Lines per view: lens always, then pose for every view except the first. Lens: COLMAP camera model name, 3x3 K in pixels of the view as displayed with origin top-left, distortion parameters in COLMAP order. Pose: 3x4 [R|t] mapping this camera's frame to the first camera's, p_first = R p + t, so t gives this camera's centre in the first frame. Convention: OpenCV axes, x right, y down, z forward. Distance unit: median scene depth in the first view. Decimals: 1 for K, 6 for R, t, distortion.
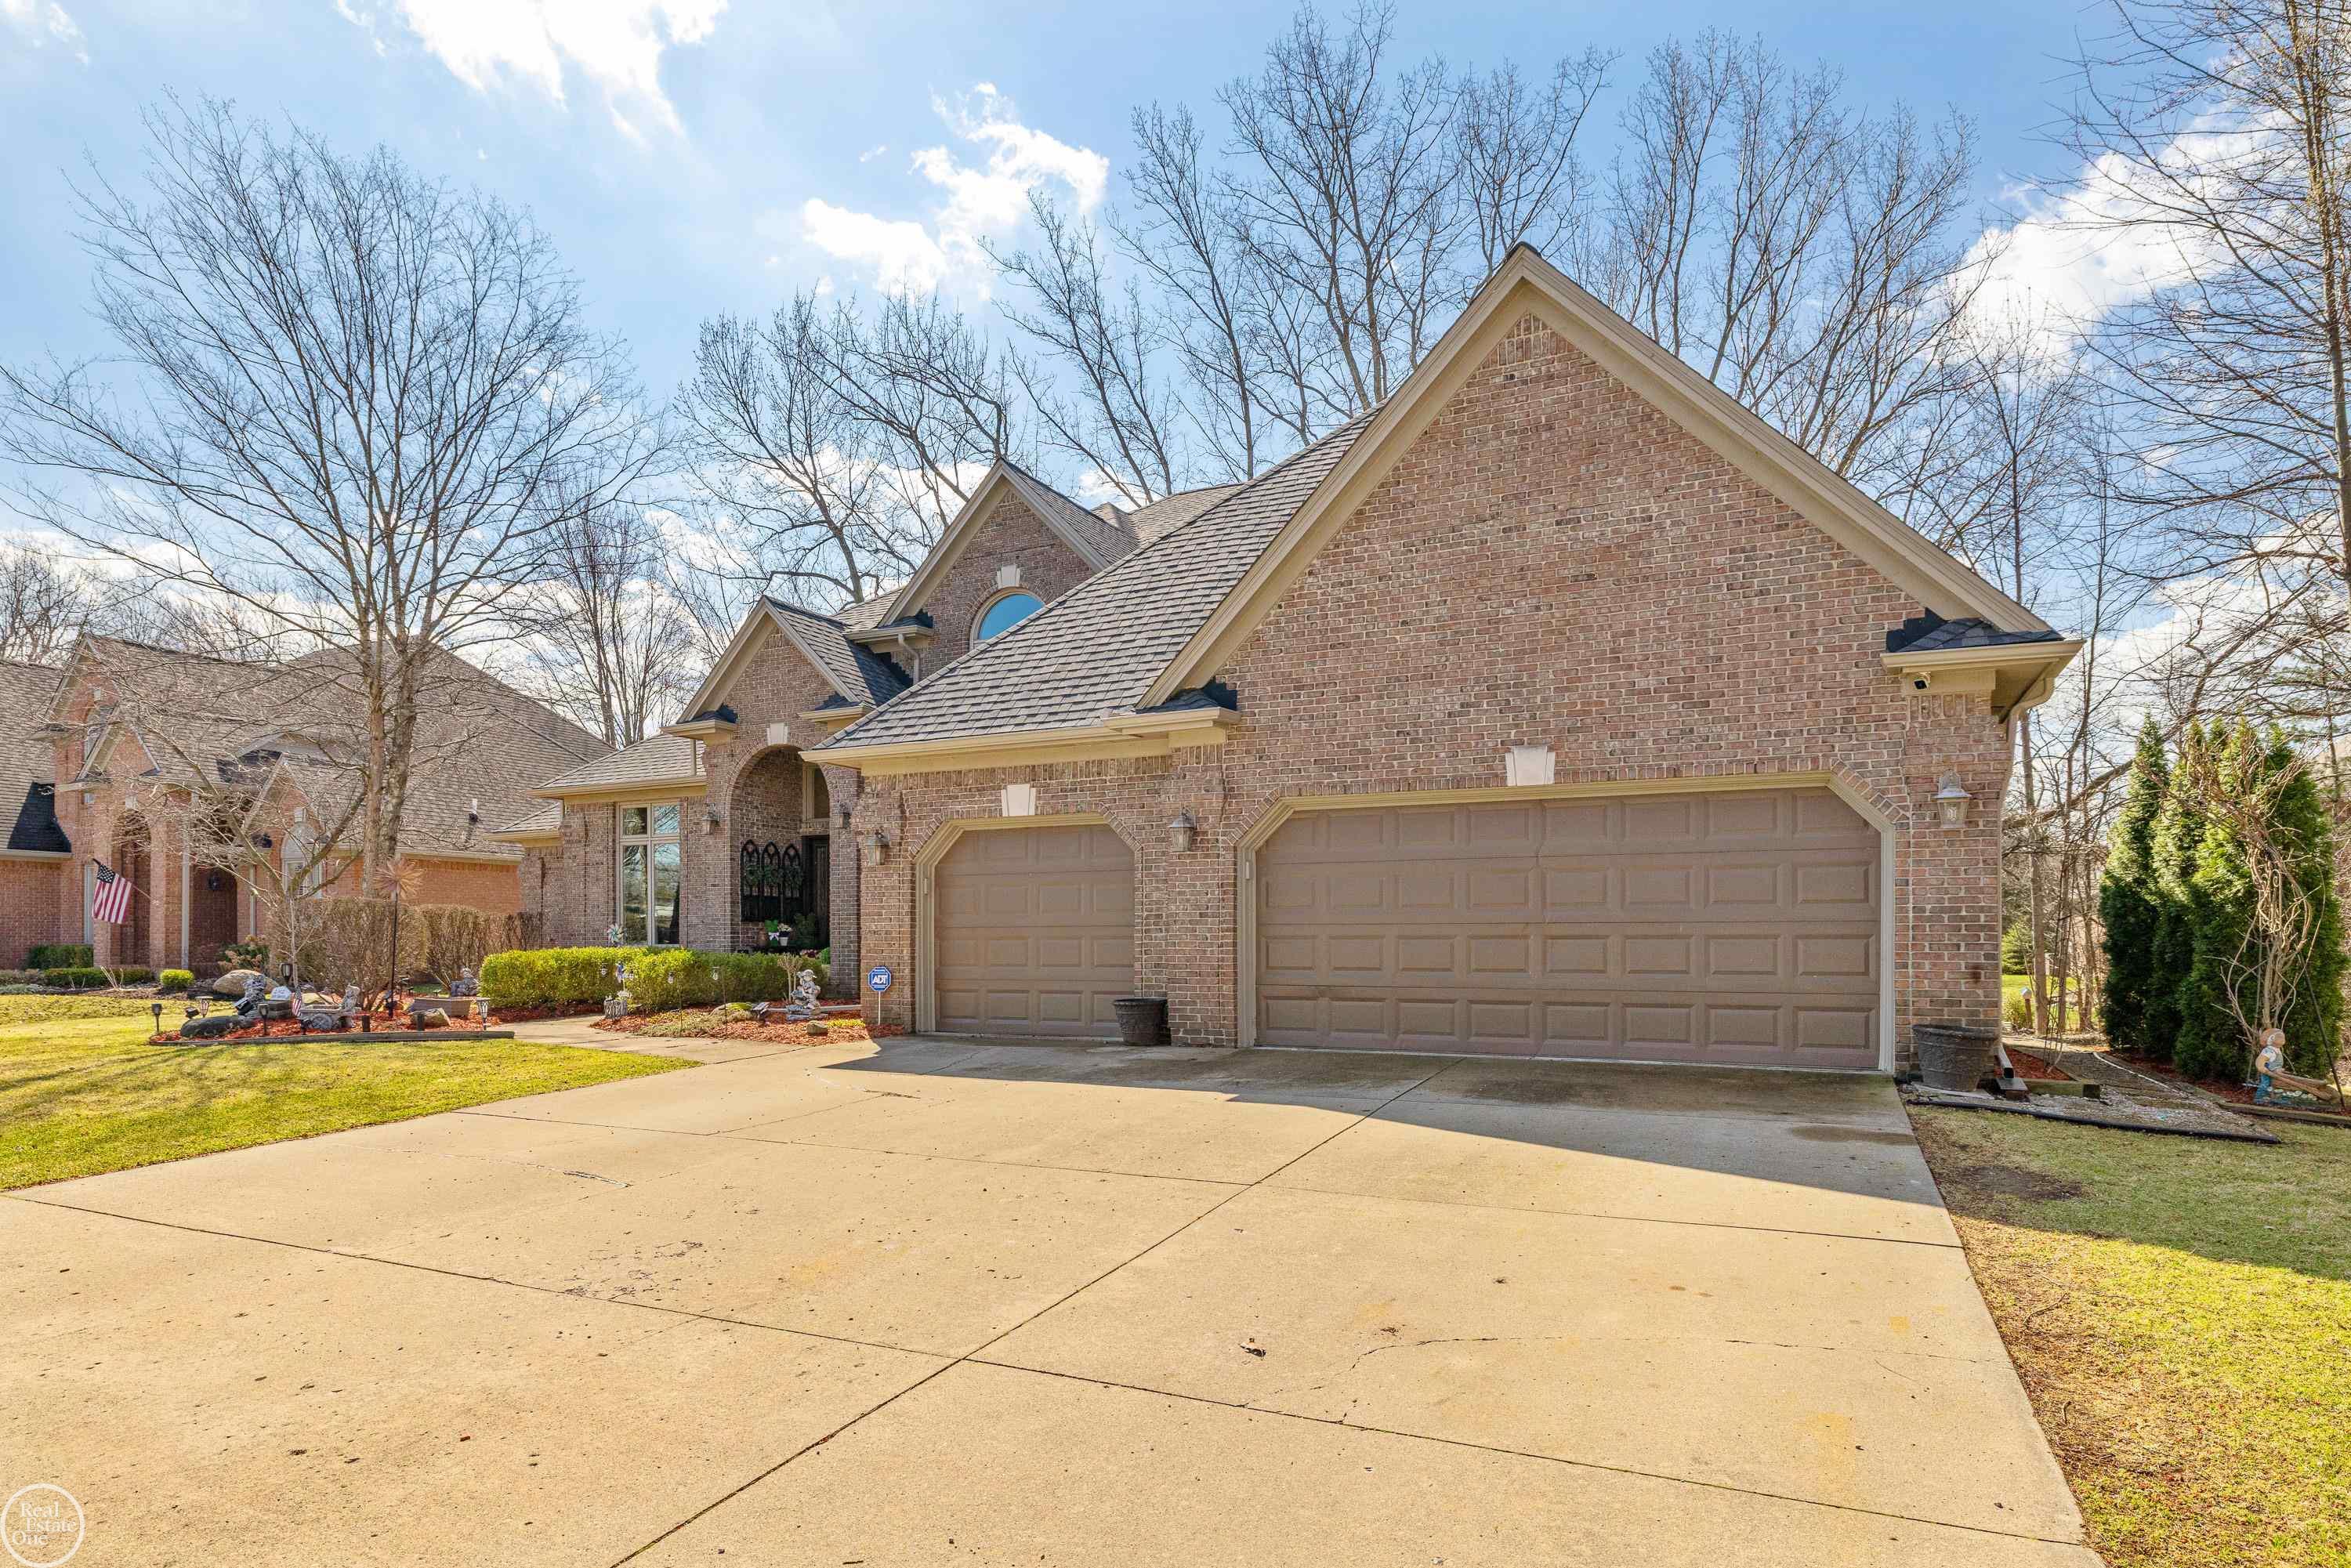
lens RADIAL K [[1225.6, 0, 1065.8], [0, 1225.6, 898.0], [0, 0, 1]] dist [-0.002290, -0.000272]
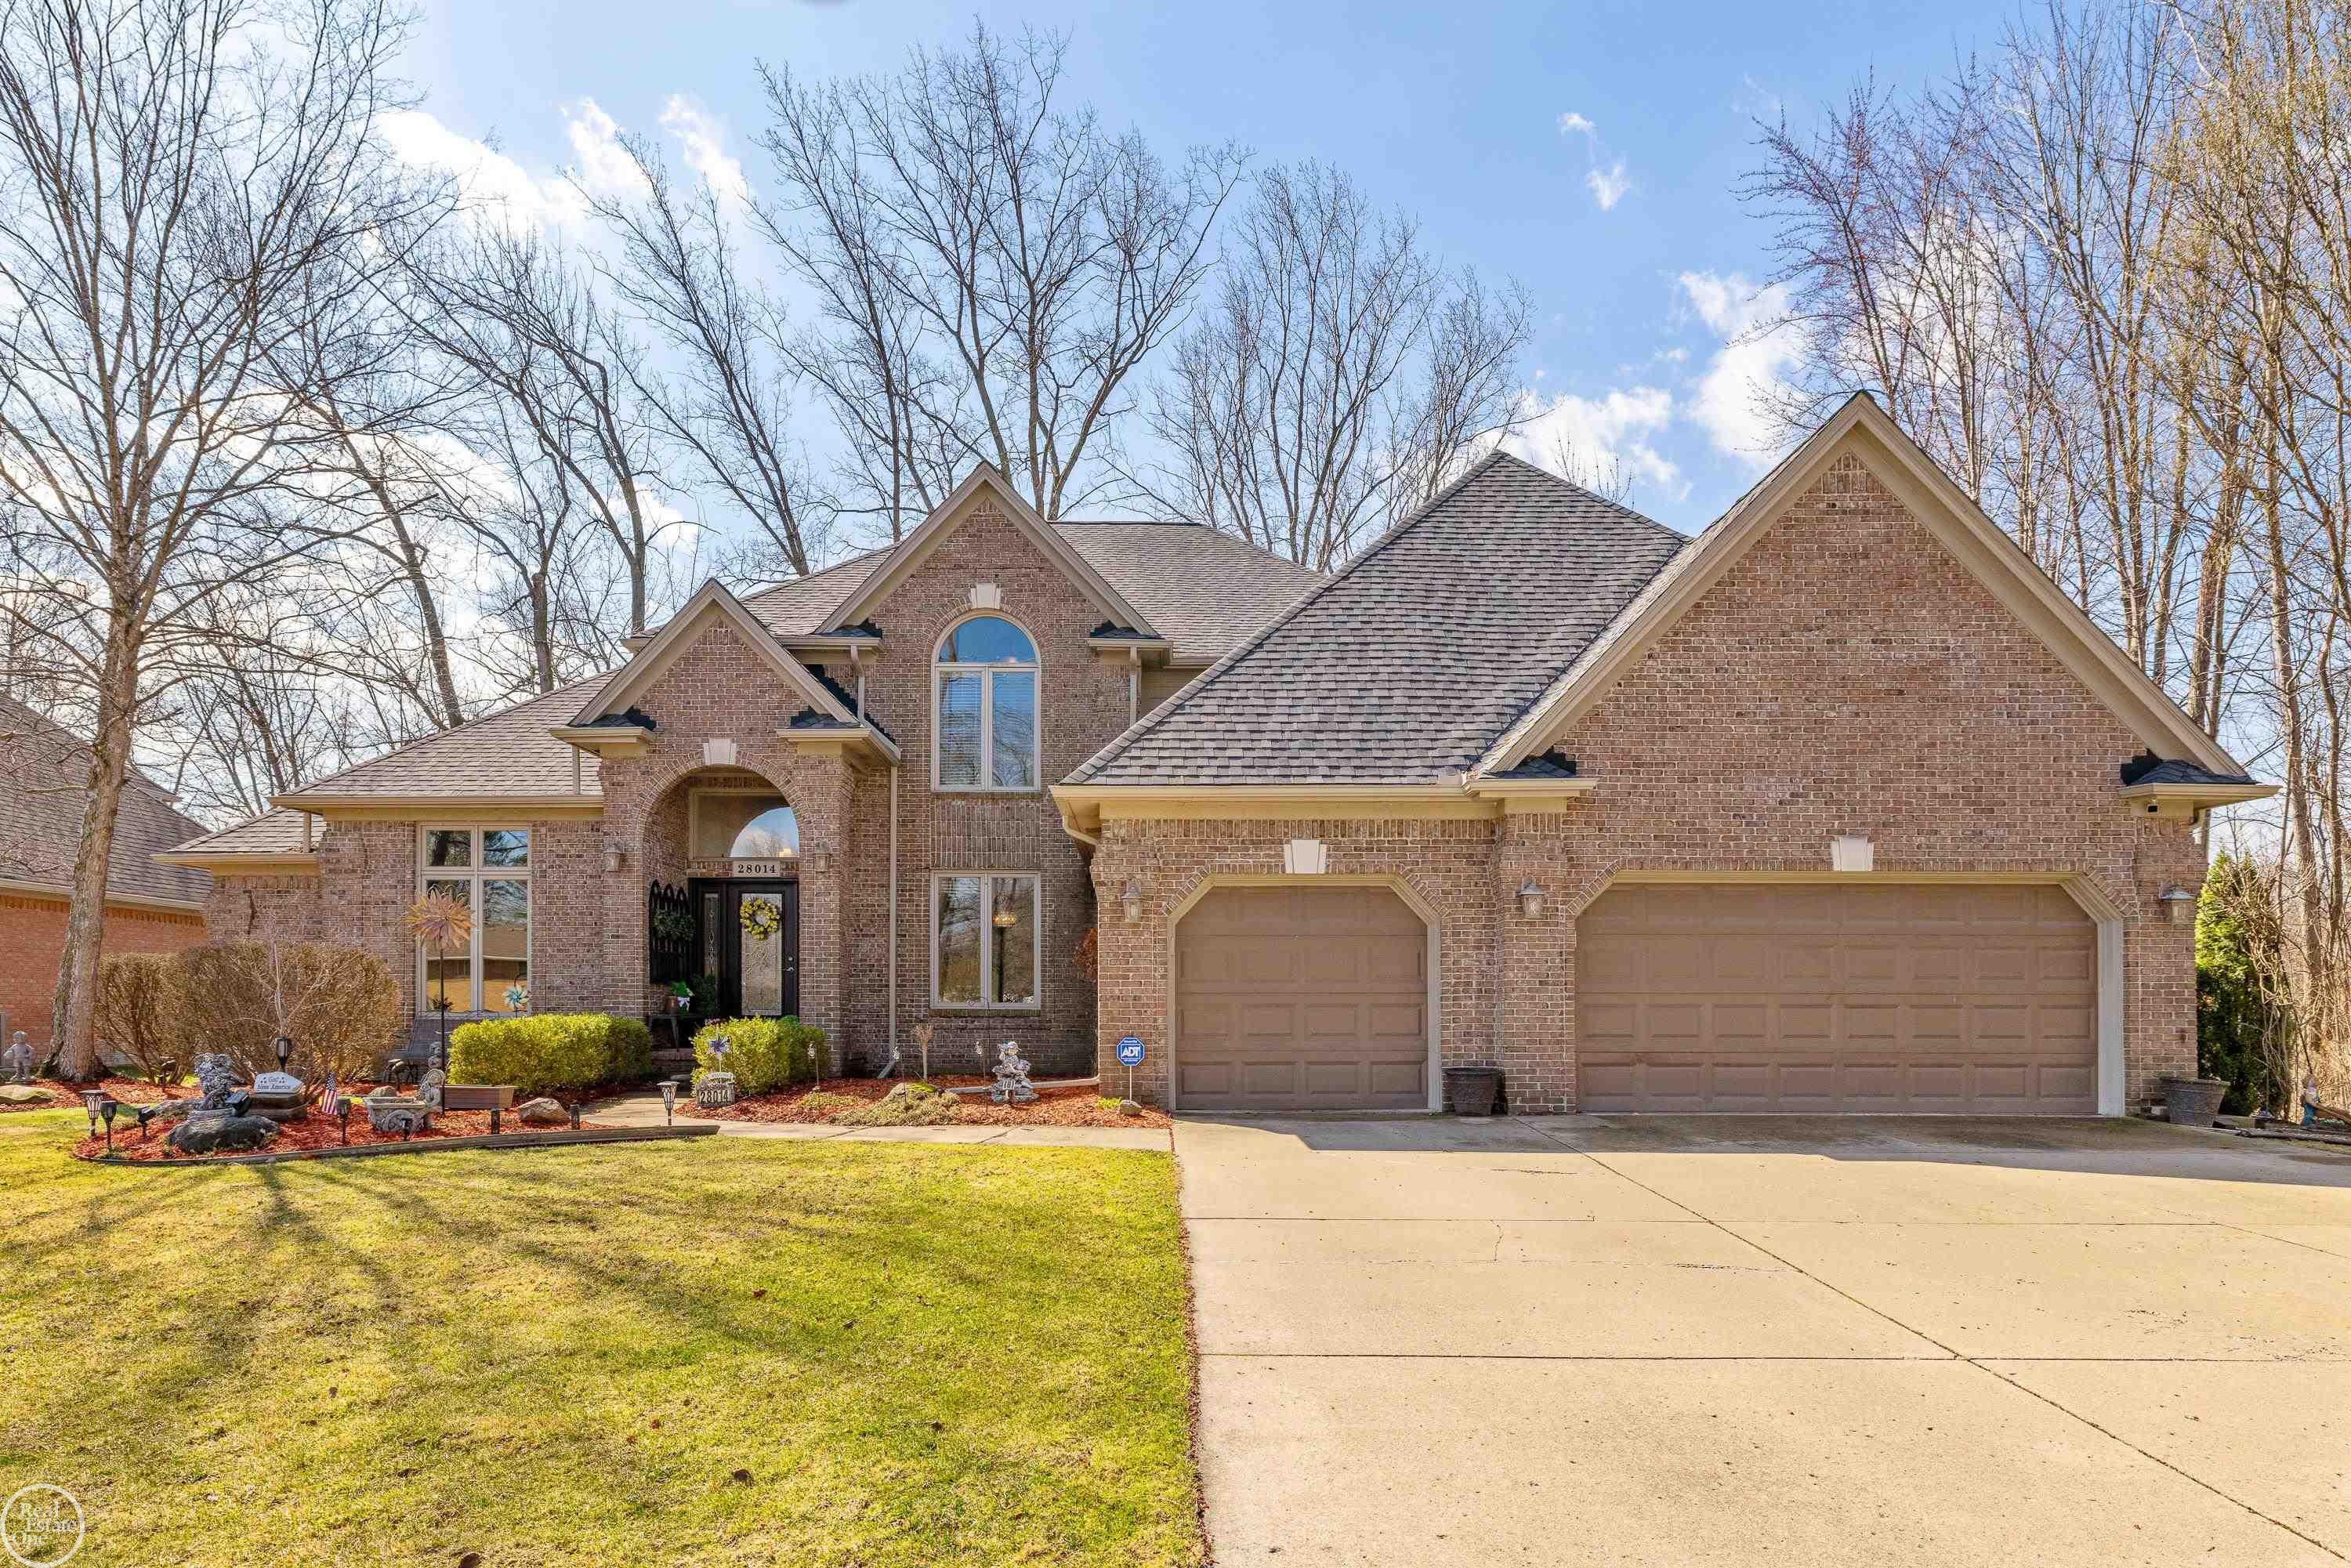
lens RADIAL K [[1342.0, 0, 1080.3], [0, 1342.0, 950.5], [0, 0, 1]] dist [-0.004133, 0.000572]
pose [[0.902216, 0.021866, 0.430729, -0.736881], [-0.017731, 0.999750, -0.013612, 0.009447], [-0.430919, 0.004644, 0.902379, 0.184128]]
